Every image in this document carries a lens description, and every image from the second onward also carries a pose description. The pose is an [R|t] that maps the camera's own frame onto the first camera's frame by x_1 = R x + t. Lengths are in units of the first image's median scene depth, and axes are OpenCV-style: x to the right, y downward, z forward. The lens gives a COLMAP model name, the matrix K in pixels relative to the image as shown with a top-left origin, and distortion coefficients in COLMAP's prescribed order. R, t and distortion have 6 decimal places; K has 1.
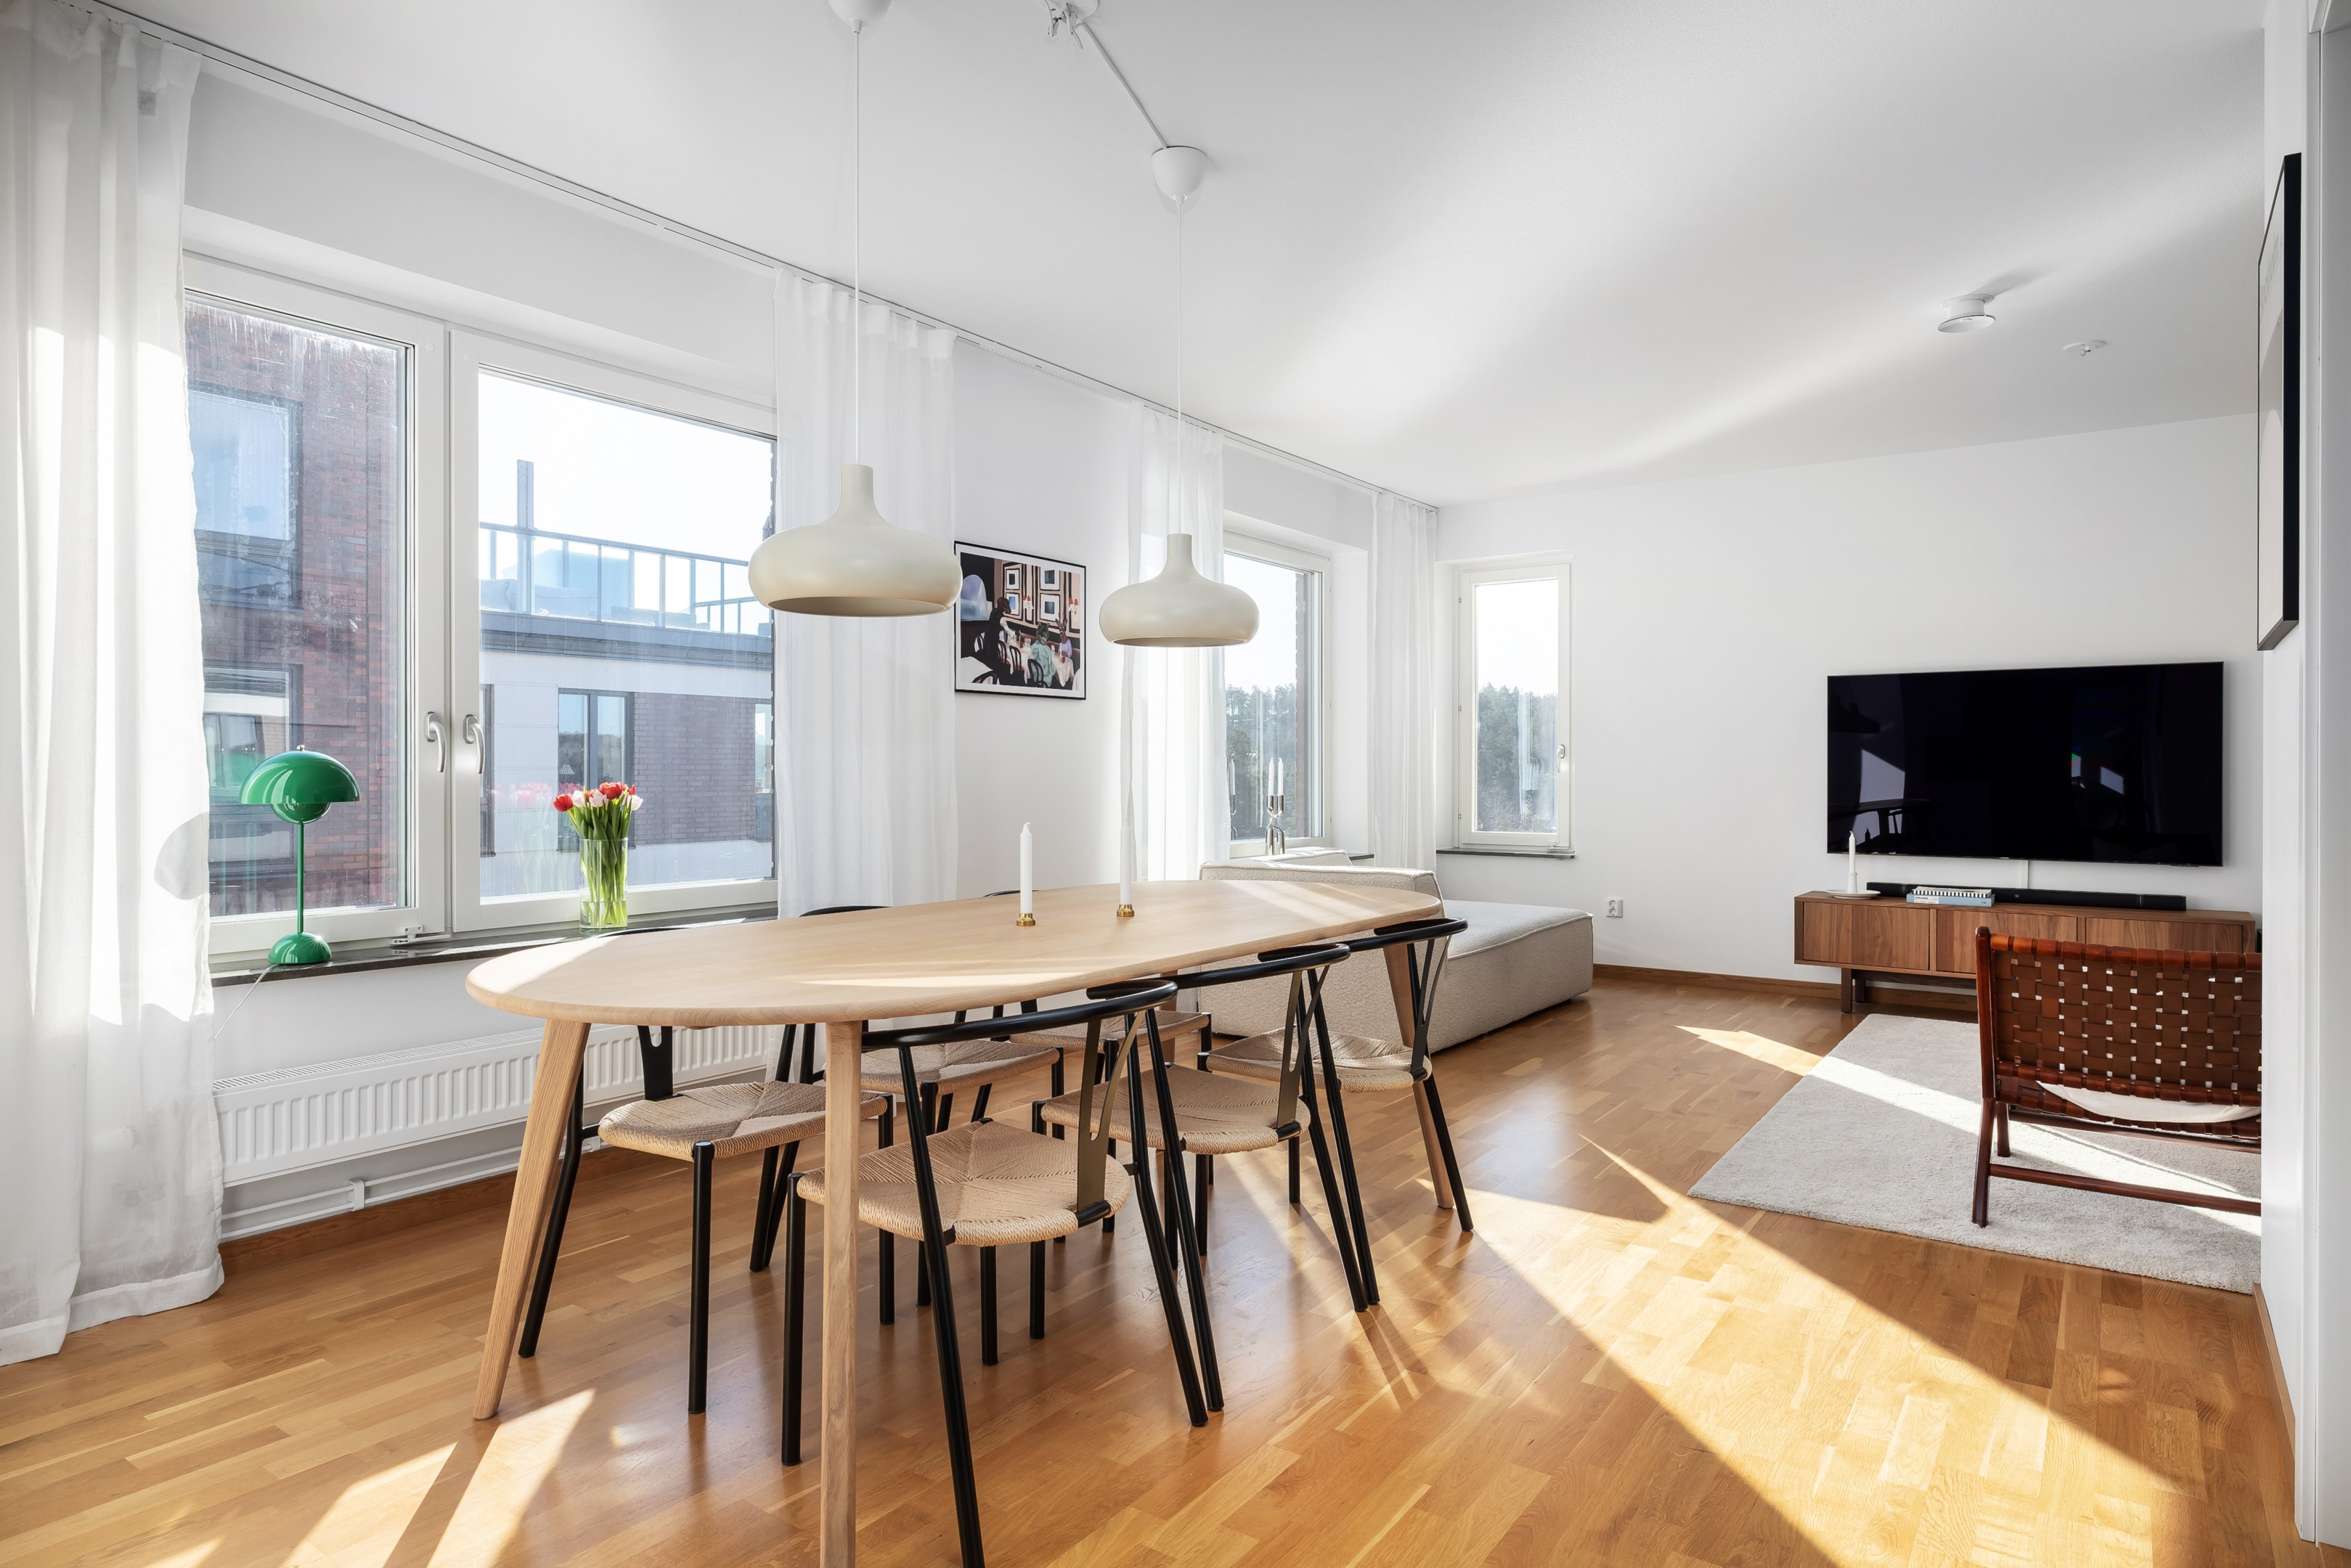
lens RADIAL K [[1341.0, 0, 1175.3], [0, 1341.0, 772.2], [0, 0, 1]] dist [0.011967, -0.004648]
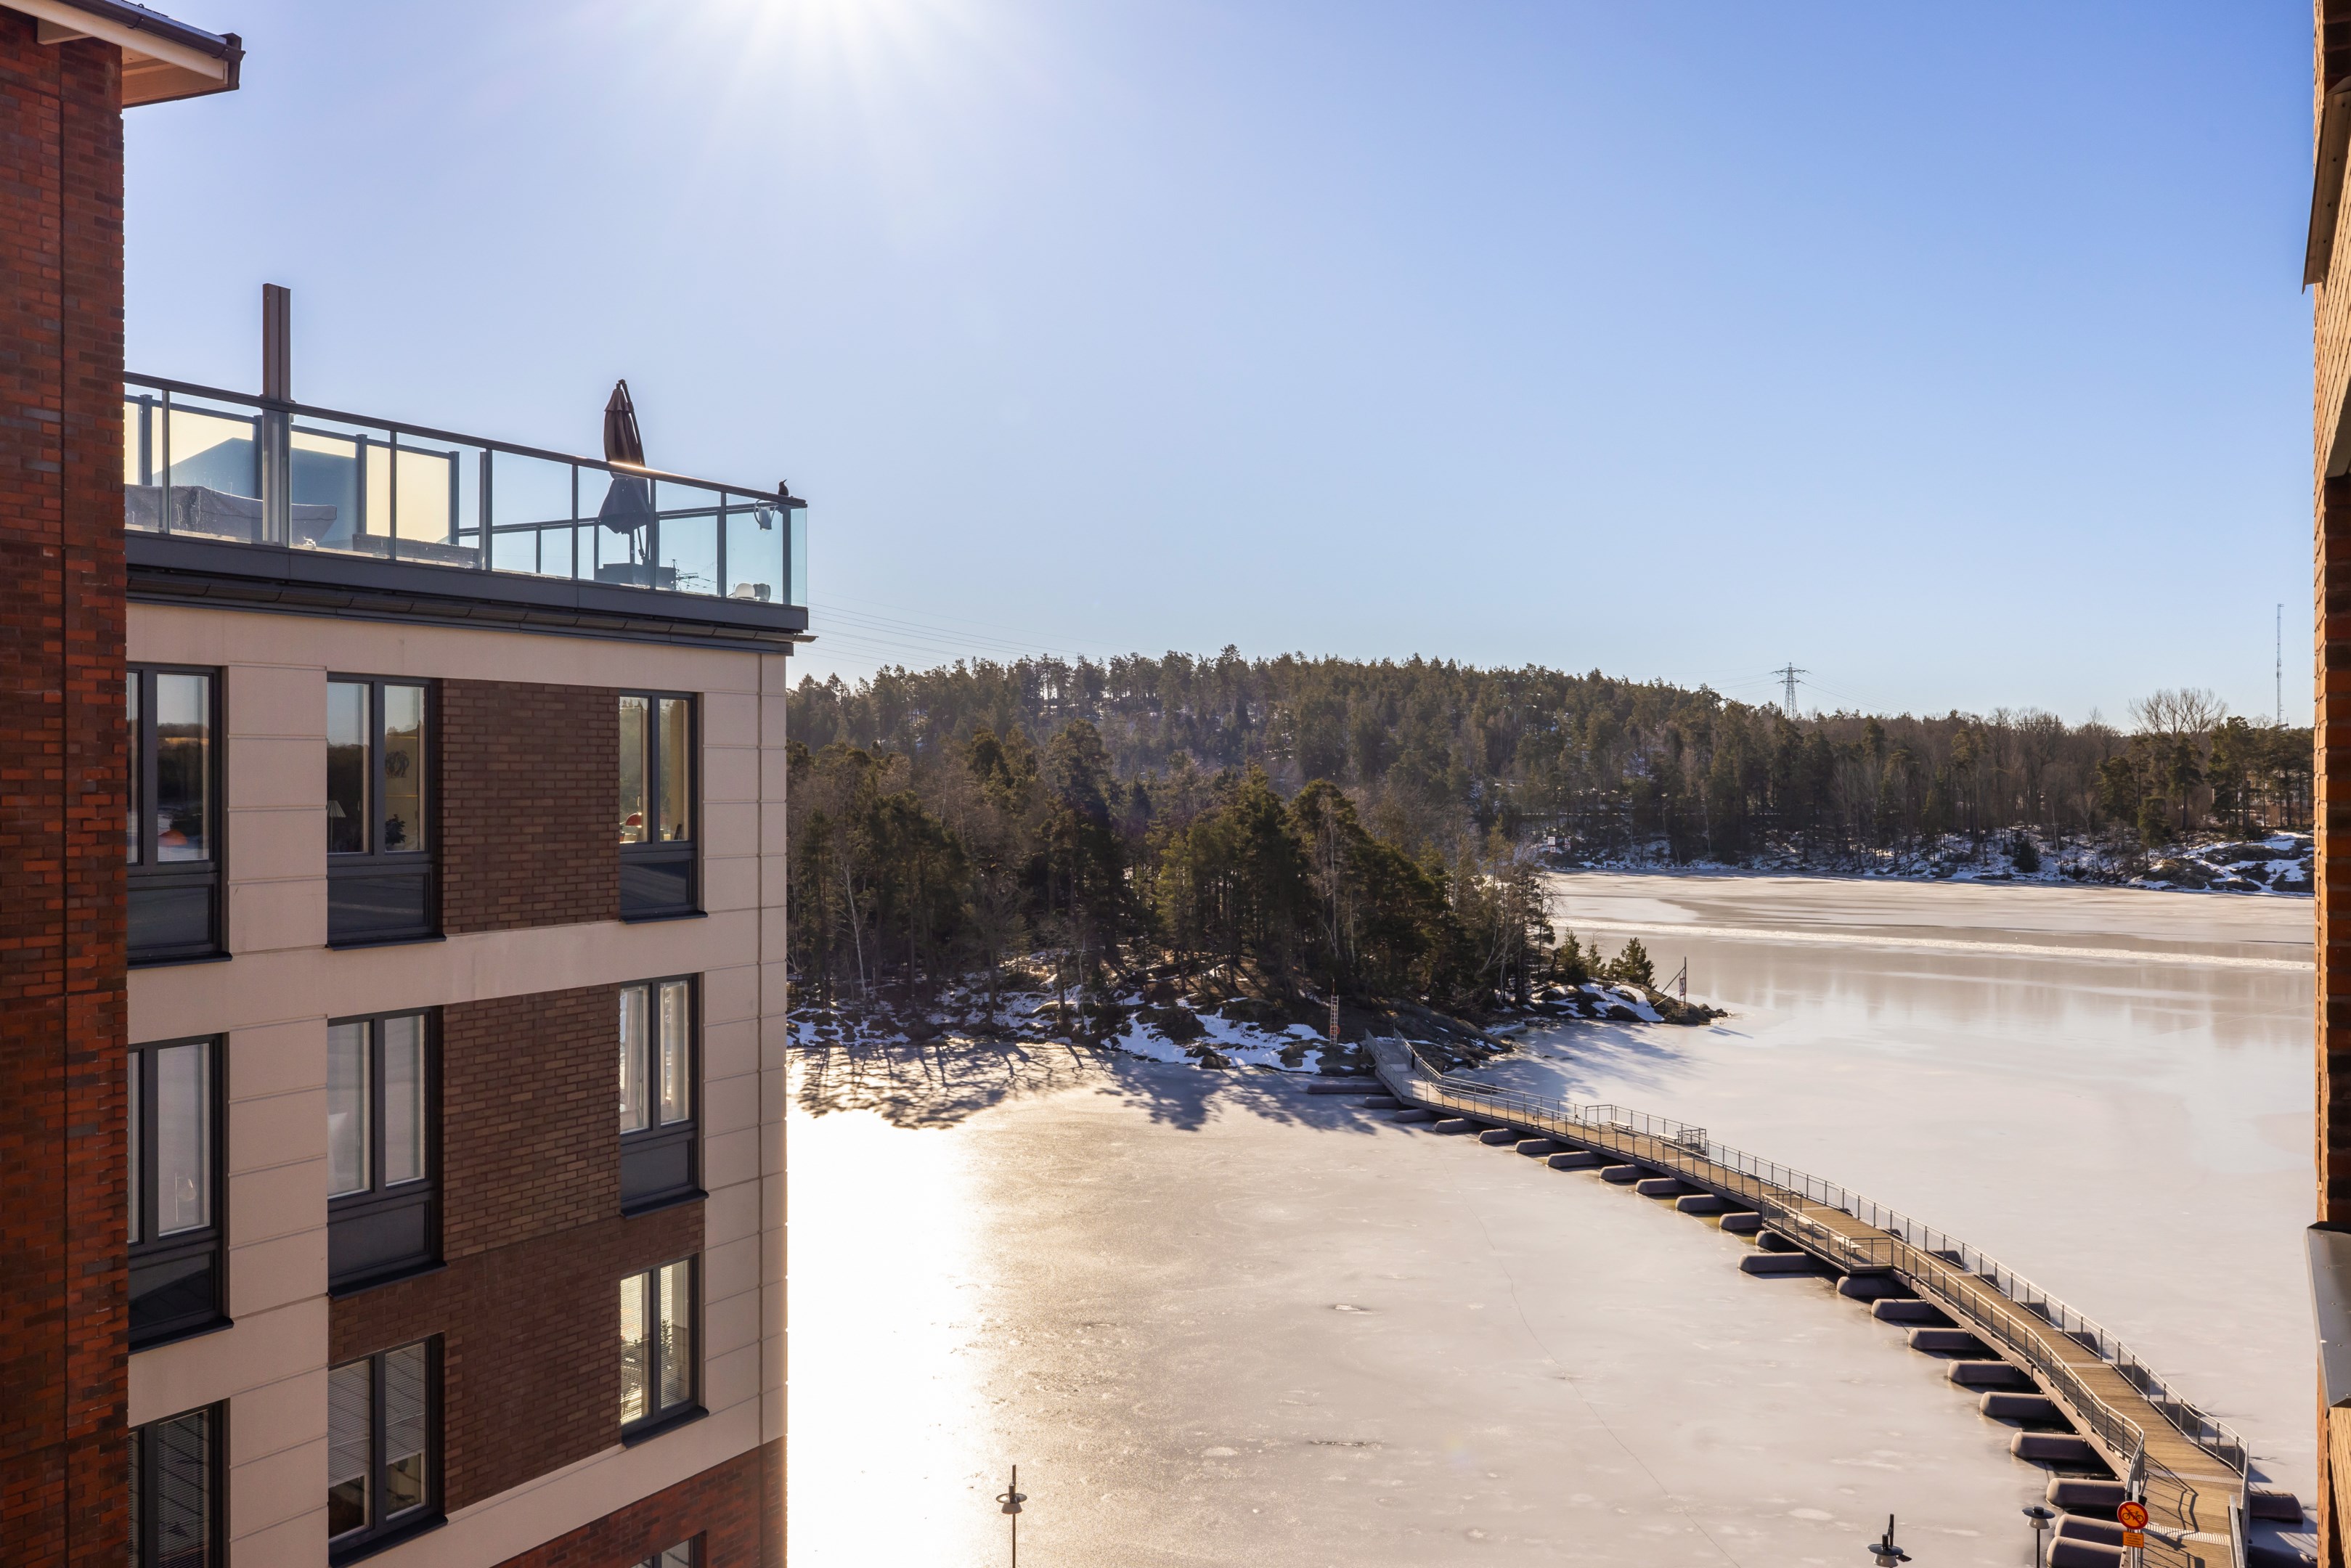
lens RADIAL K [[1963.0, 0, 1188.6], [0, 1963.0, 782.6], [0, 0, 1]] dist [0.005698, 0.018661]
pose [[0.995099, -0.002277, 0.098853, -0.568447], [0.002337, 0.999997, -0.000487, -0.042299], [-0.098851, 0.000715, 0.995102, 0.342754]]
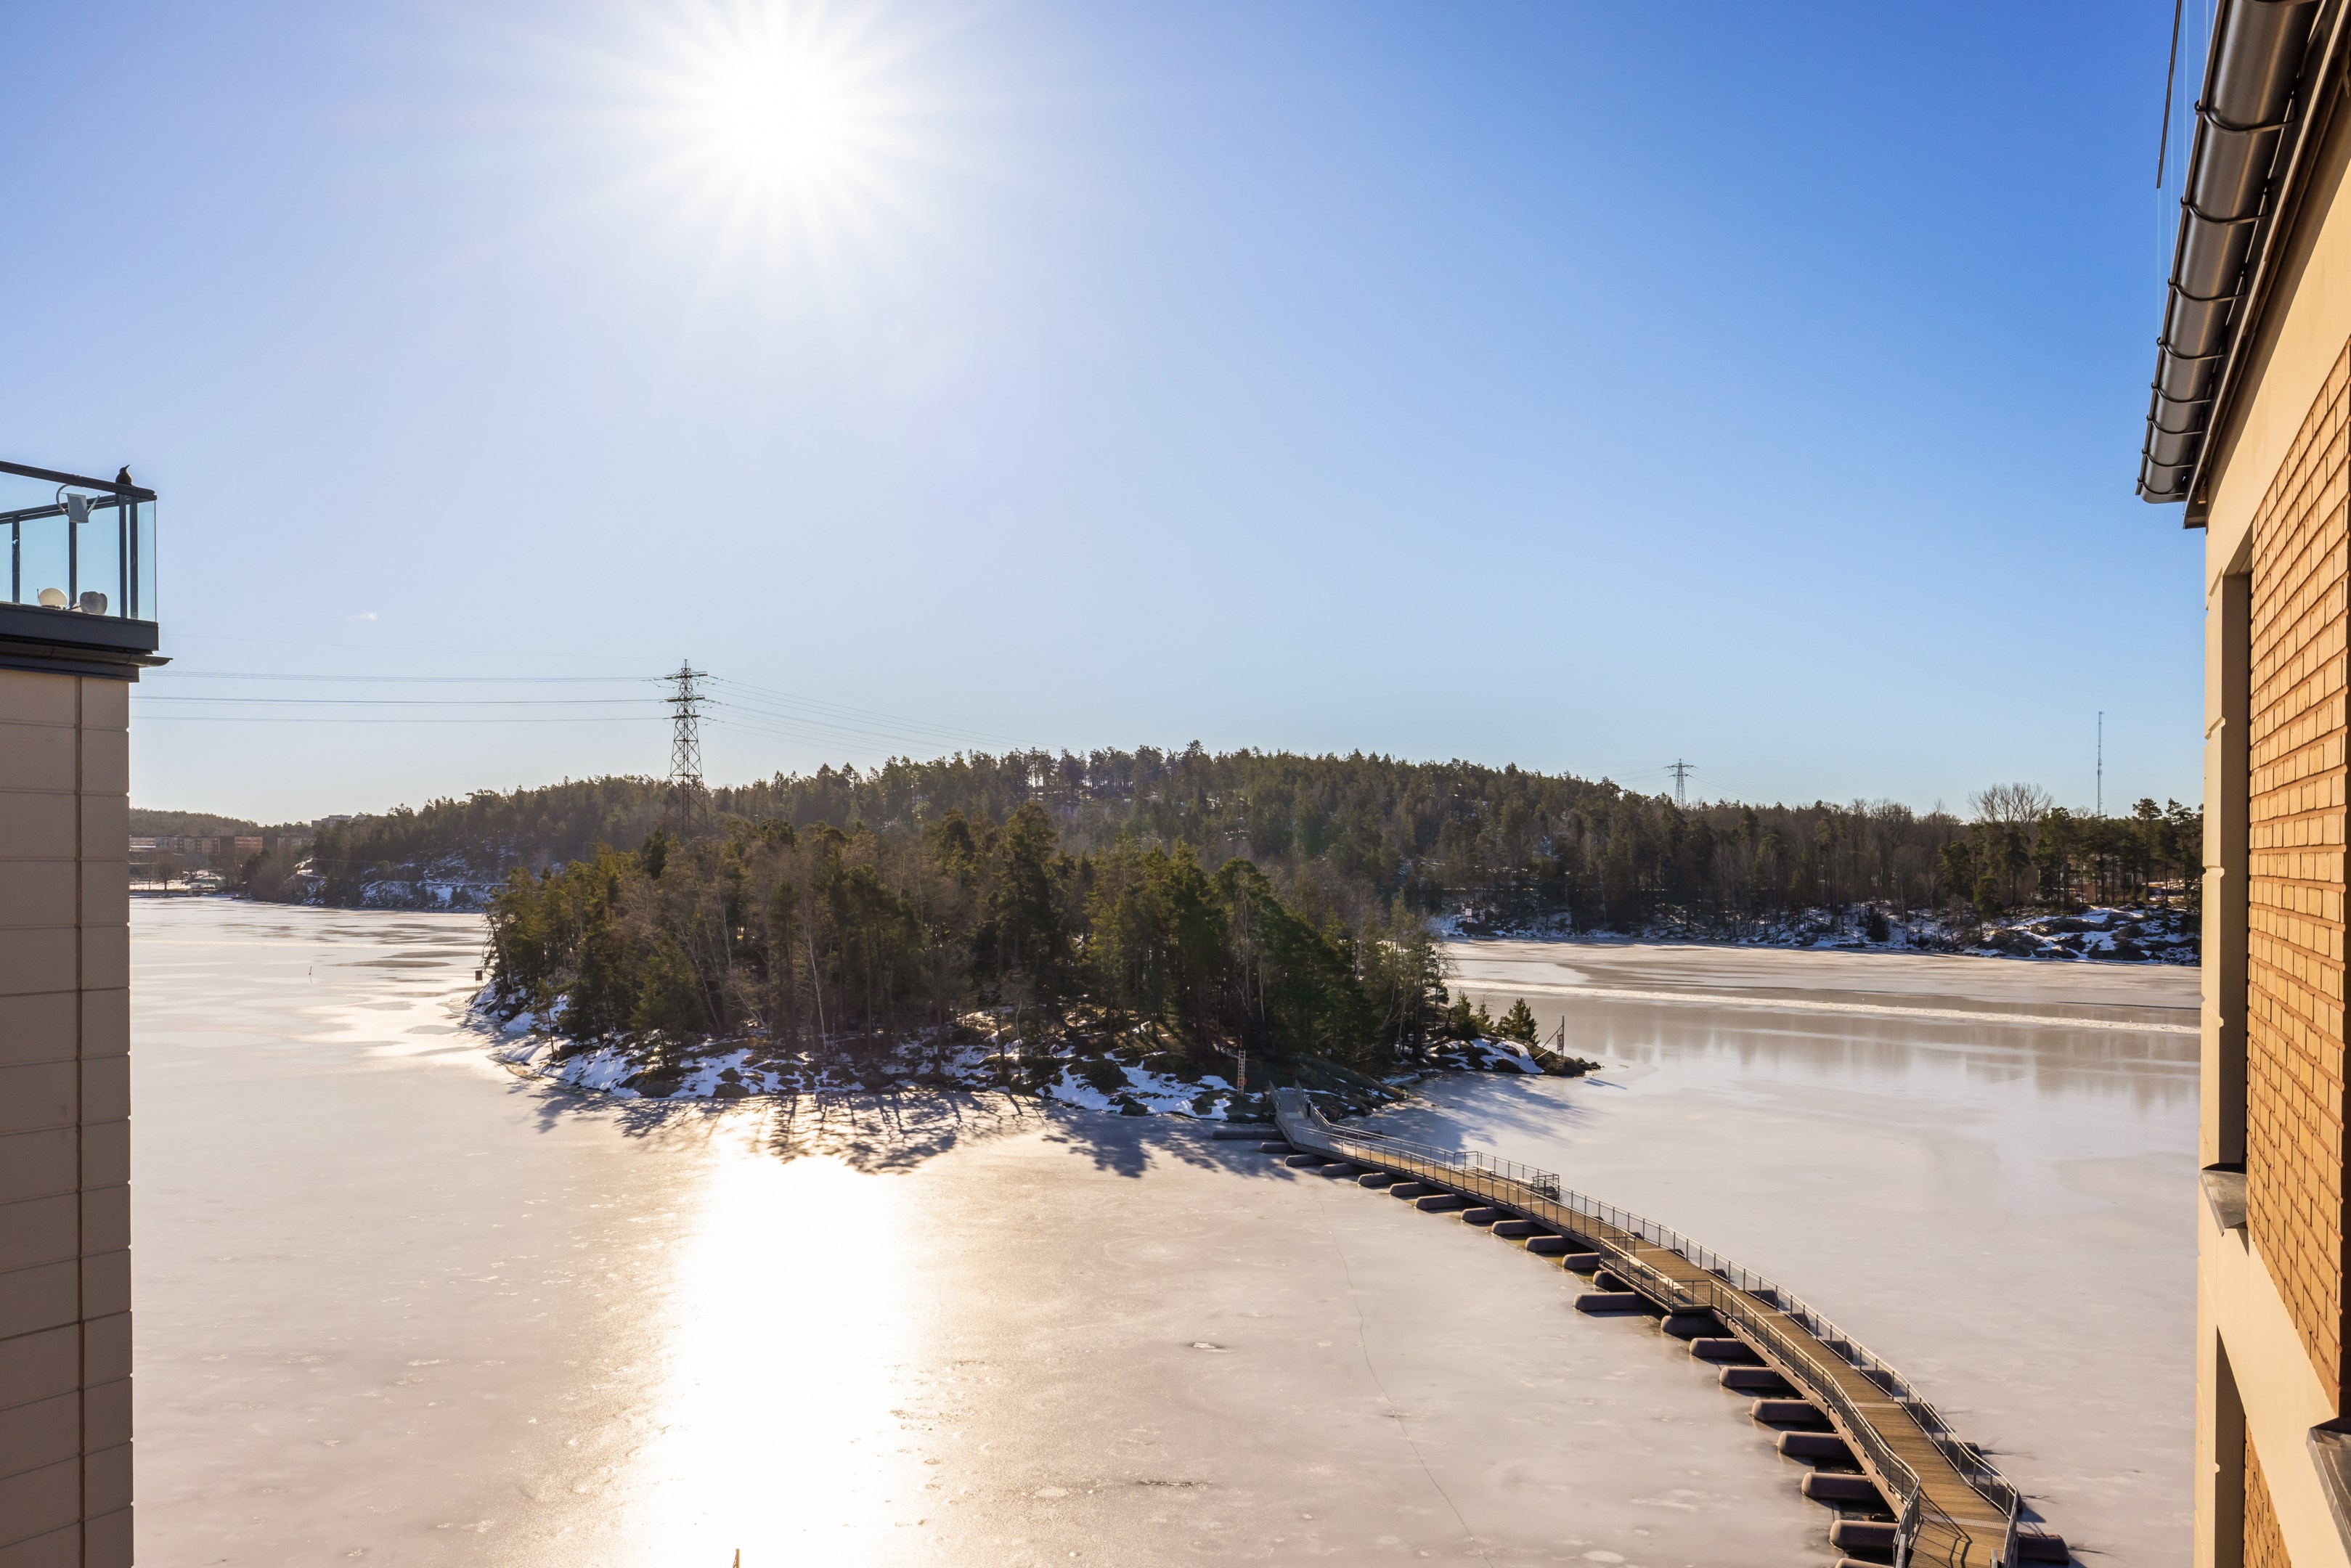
lens RADIAL K [[1745.6, 0, 1165.4], [0, 1745.6, 874.6], [0, 0, 1]] dist [0.021447, -0.001506]
pose [[0.992917, 0.001723, 0.118796, 0.378298], [-0.002755, 0.999960, 0.008526, -0.011866], [-0.118777, -0.008793, 0.992882, 1.280633]]
